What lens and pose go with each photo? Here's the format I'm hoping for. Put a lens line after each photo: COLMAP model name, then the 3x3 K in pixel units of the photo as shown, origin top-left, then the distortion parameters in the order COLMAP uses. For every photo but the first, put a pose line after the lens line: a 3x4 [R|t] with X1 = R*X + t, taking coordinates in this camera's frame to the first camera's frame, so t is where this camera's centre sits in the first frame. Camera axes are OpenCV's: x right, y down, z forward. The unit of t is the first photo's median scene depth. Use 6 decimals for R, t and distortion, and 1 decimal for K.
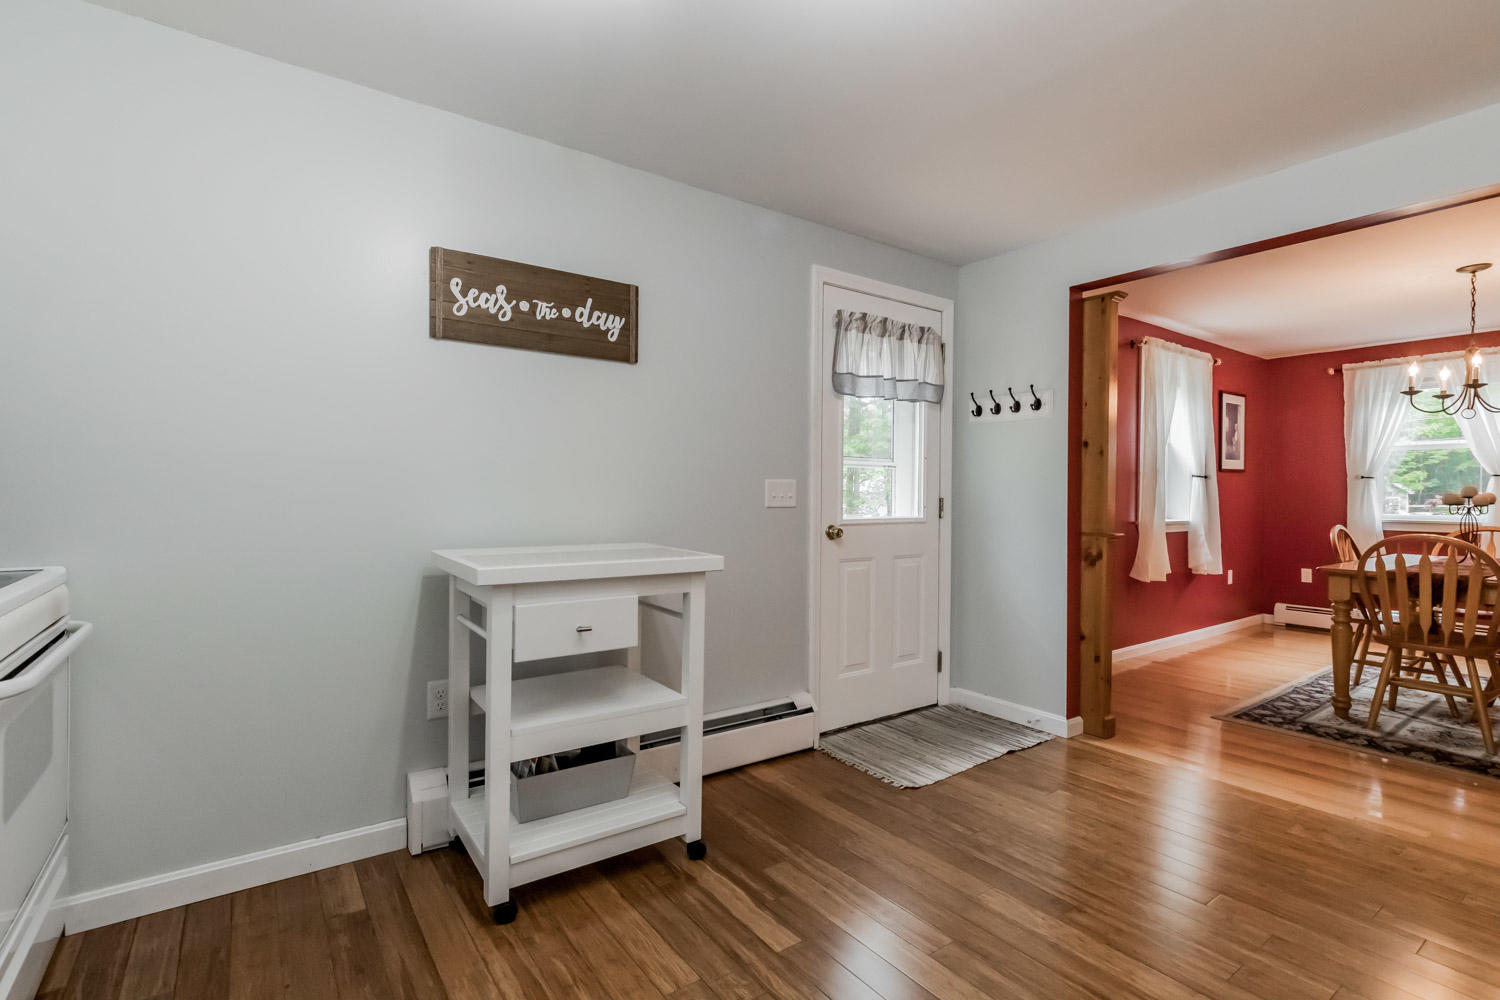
lens RADIAL K [[704.6, 0, 746.5], [0, 704.6, 497.2], [0, 0, 1]] dist [0.002900, 0.000494]
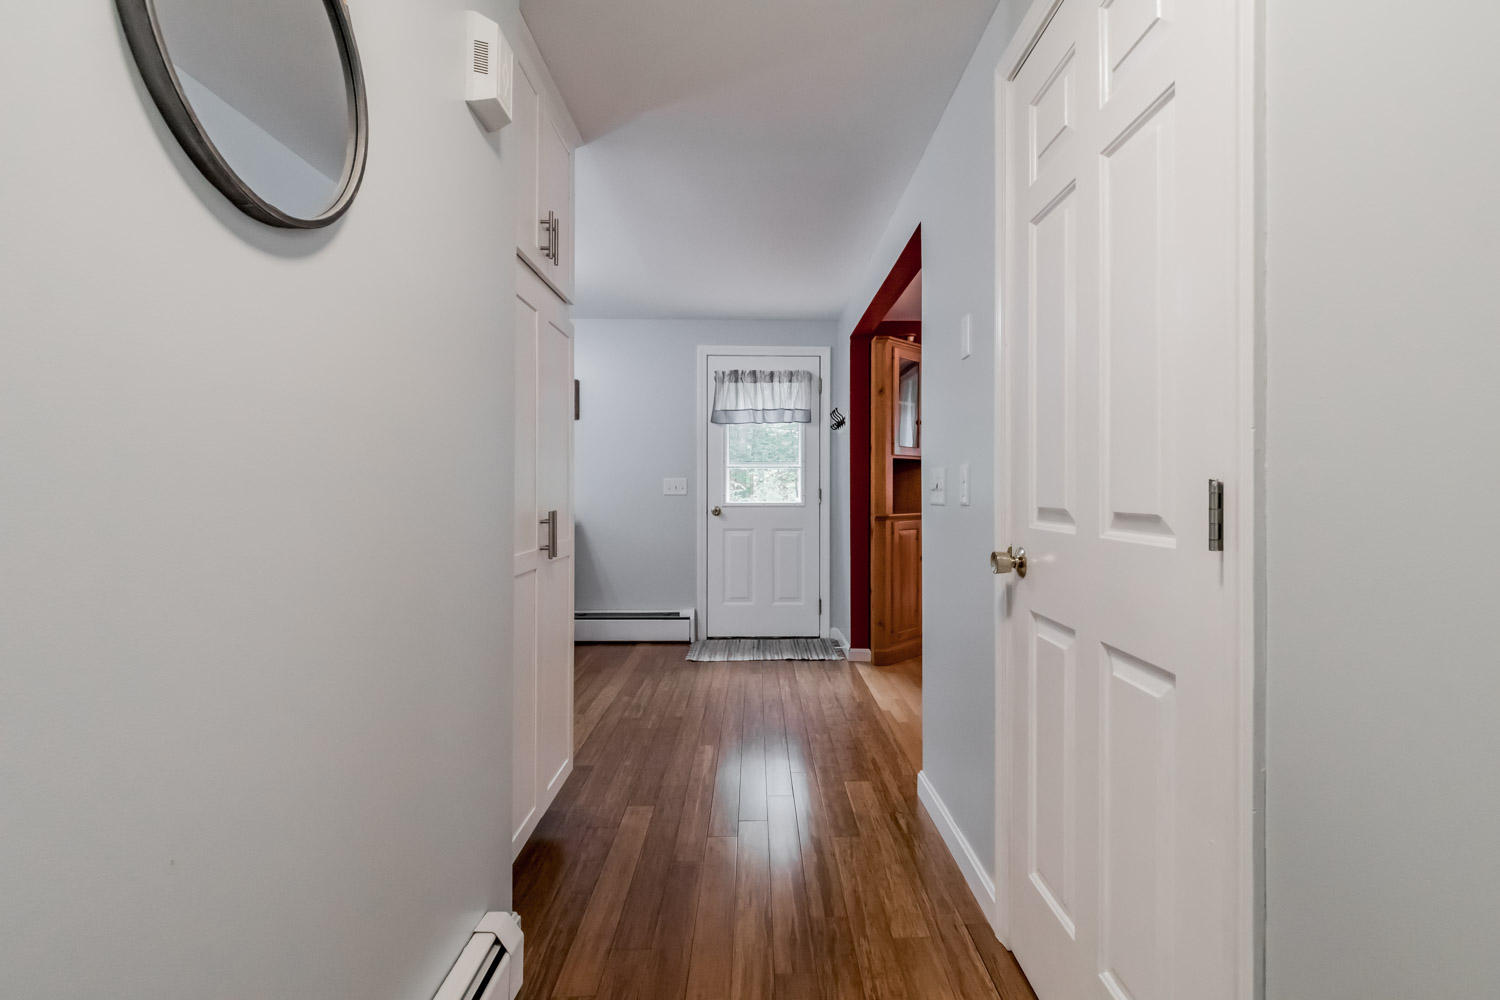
lens RADIAL K [[704.6, 0, 756.3], [0, 704.6, 496.5], [0, 0, 1]] dist [0.002900, 0.000494]
pose [[0.820870, -0.002014, -0.571112, 1.072364], [0.002317, 0.999997, -0.000196, 0.016941], [0.571111, -0.001162, 0.820872, -0.241648]]
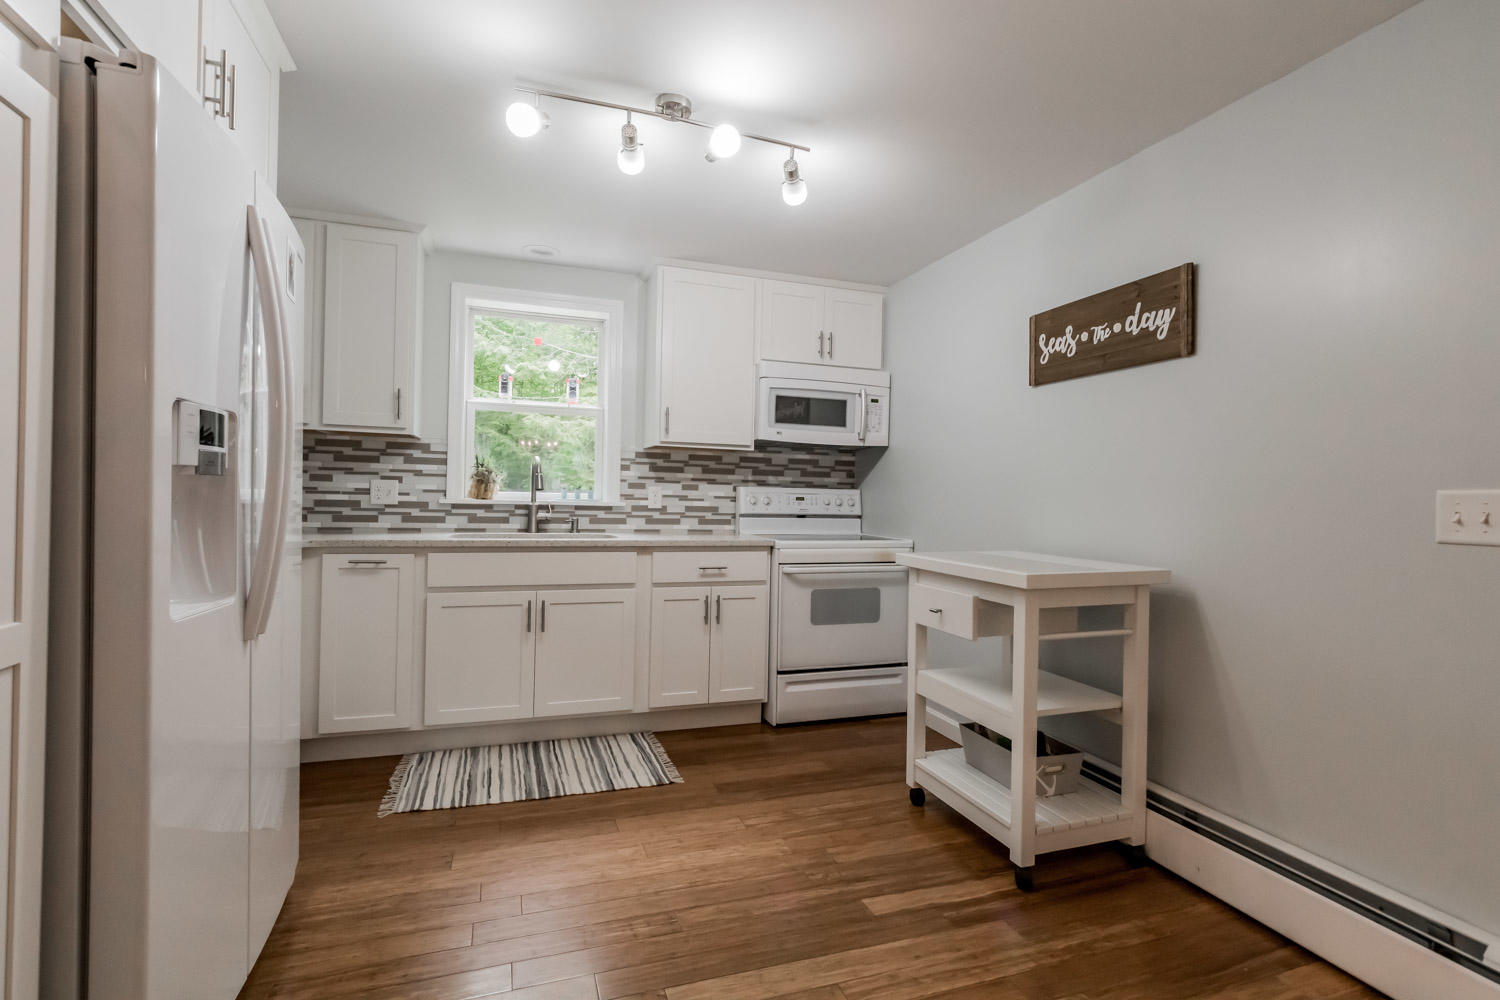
lens RADIAL K [[704.6, 0, 740.2], [0, 704.6, 499.1], [0, 0, 1]] dist [0.002900, 0.000494]
pose [[-0.291514, -0.010233, -0.956512, 0.634804], [-0.026550, 0.999644, -0.002603, -0.002685], [0.956198, 0.024637, -0.291682, 0.590365]]
